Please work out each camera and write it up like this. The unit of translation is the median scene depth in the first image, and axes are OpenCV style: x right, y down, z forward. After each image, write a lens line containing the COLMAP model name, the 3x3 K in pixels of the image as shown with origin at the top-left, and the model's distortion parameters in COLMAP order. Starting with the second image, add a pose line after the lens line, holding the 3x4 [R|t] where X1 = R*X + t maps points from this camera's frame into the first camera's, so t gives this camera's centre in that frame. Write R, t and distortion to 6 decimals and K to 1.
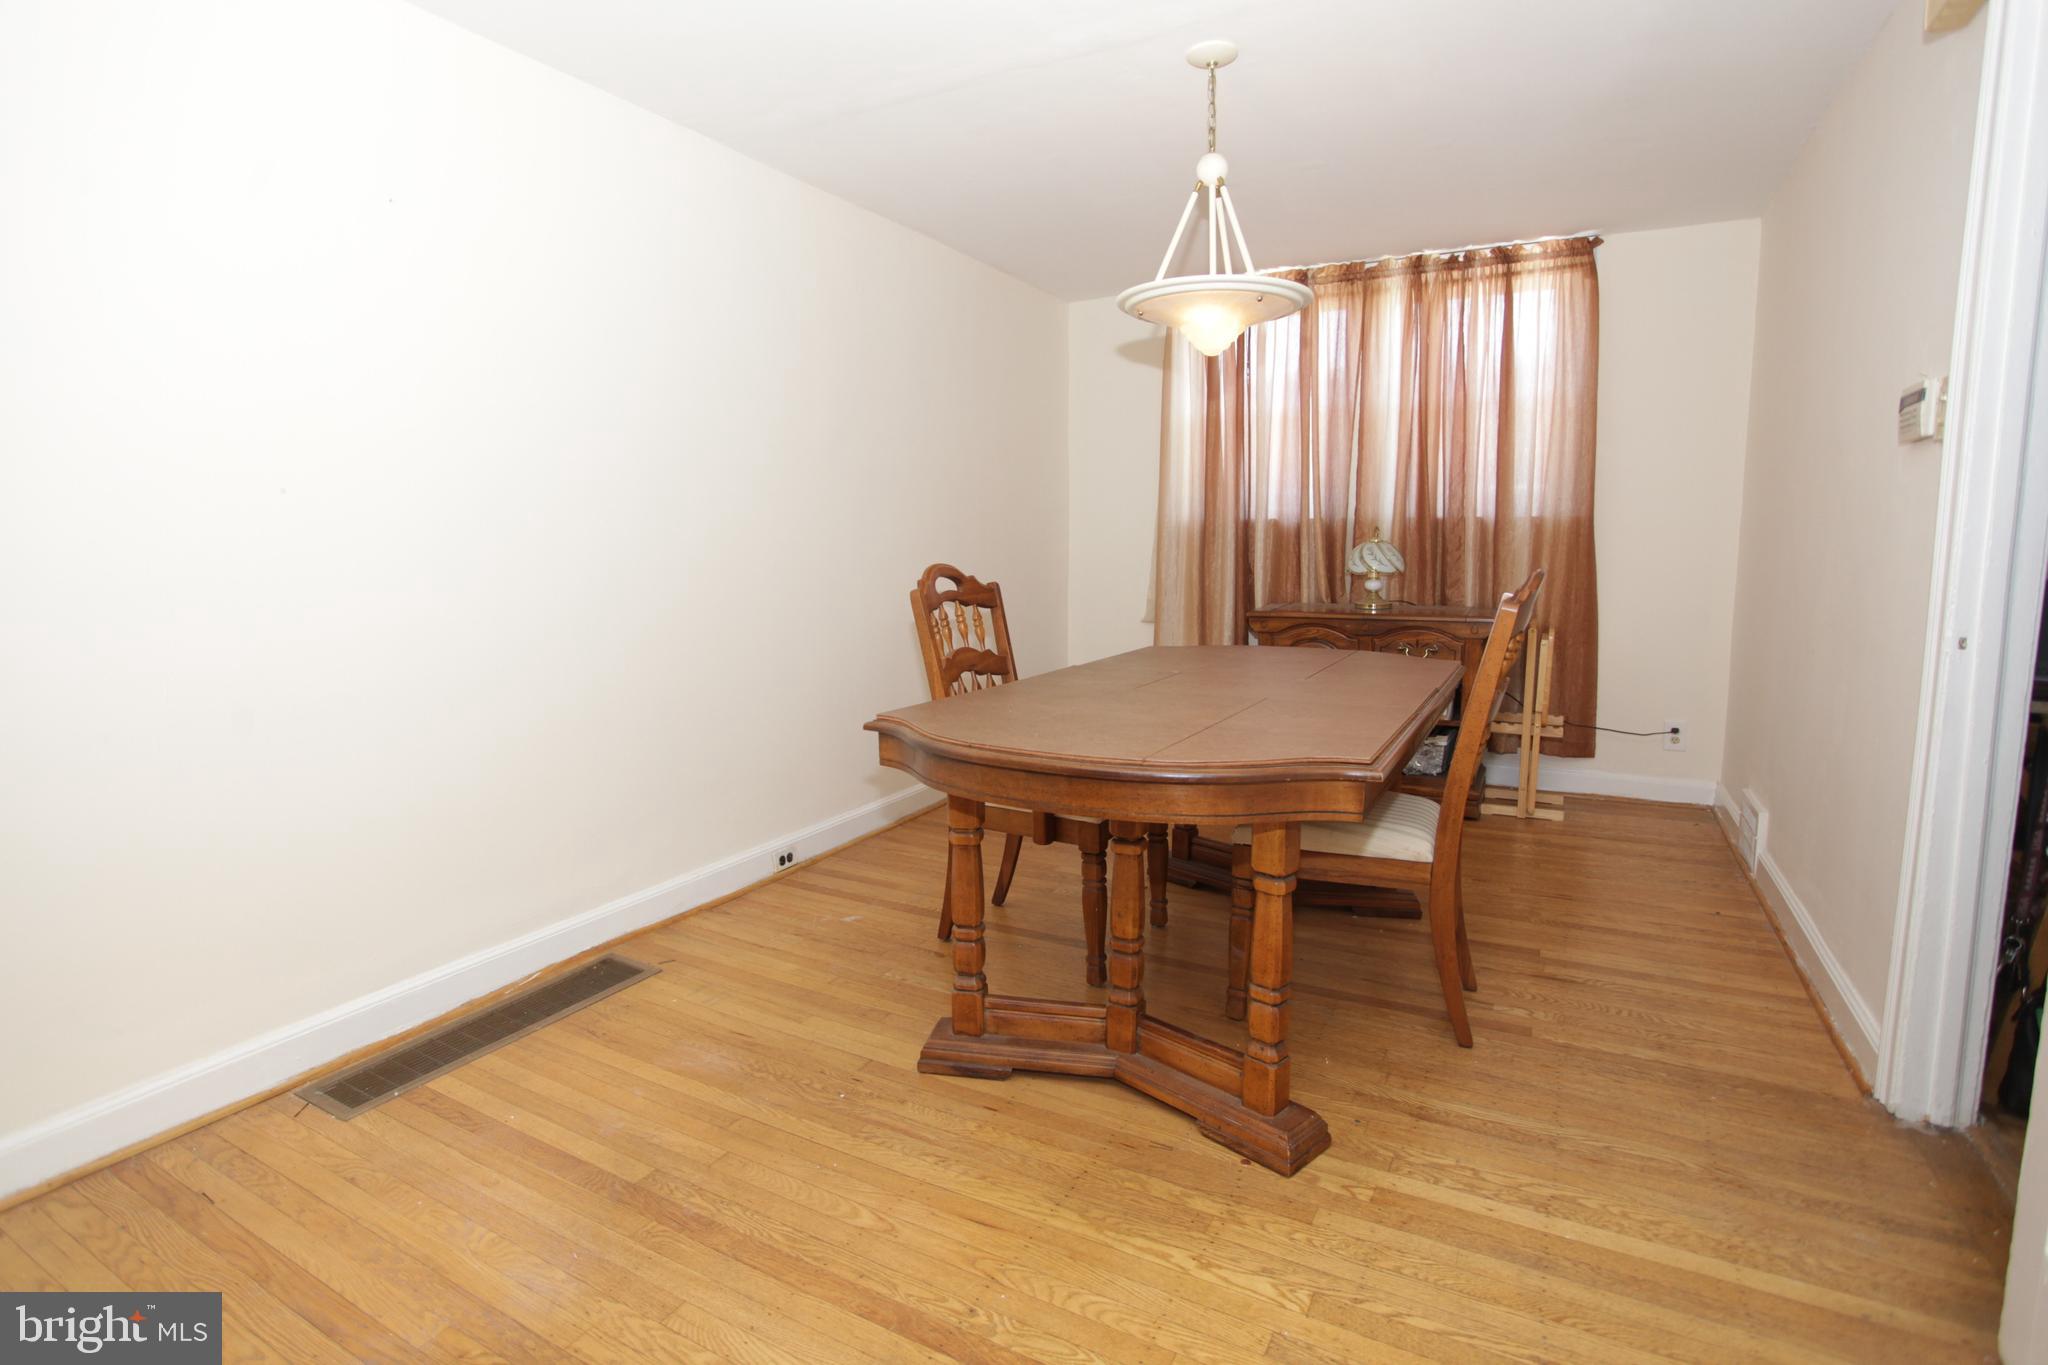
lens RADIAL K [[1012.2, 0, 1008.8], [0, 1012.2, 676.1], [0, 0, 1]] dist [-0.072903, 0.030741]
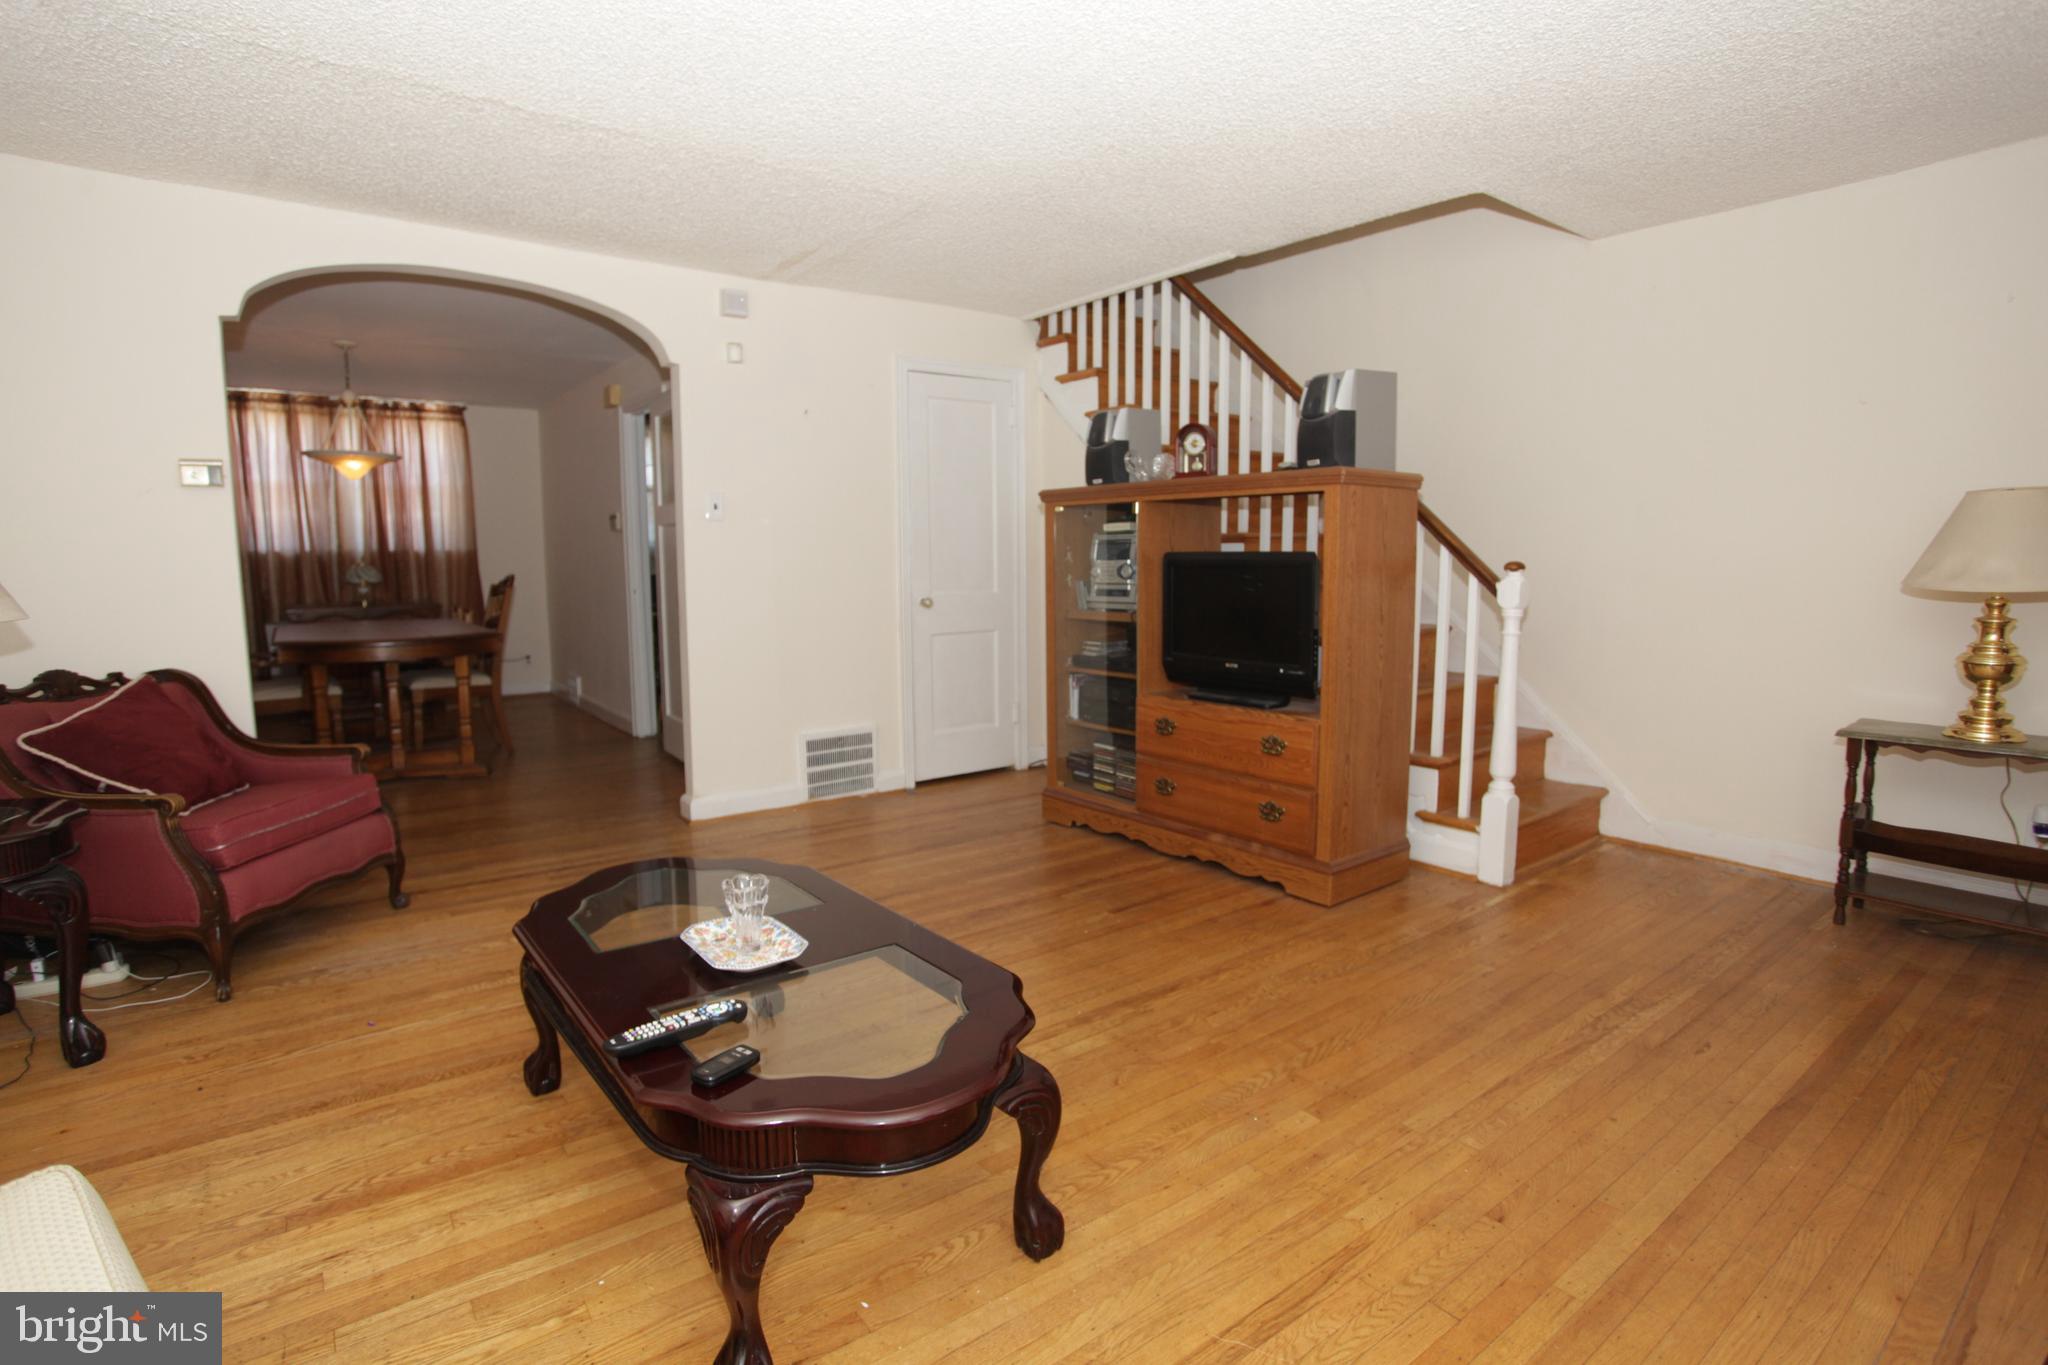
lens RADIAL K [[1012.2, 0, 1004.0], [0, 1012.2, 673.0], [0, 0, 1]] dist [-0.072903, 0.030741]
pose [[0.423302, -0.093866, 0.901113, -0.737001], [0.114601, 0.992177, 0.049517, 0.096298], [-0.898711, 0.082308, 0.430748, -0.733219]]
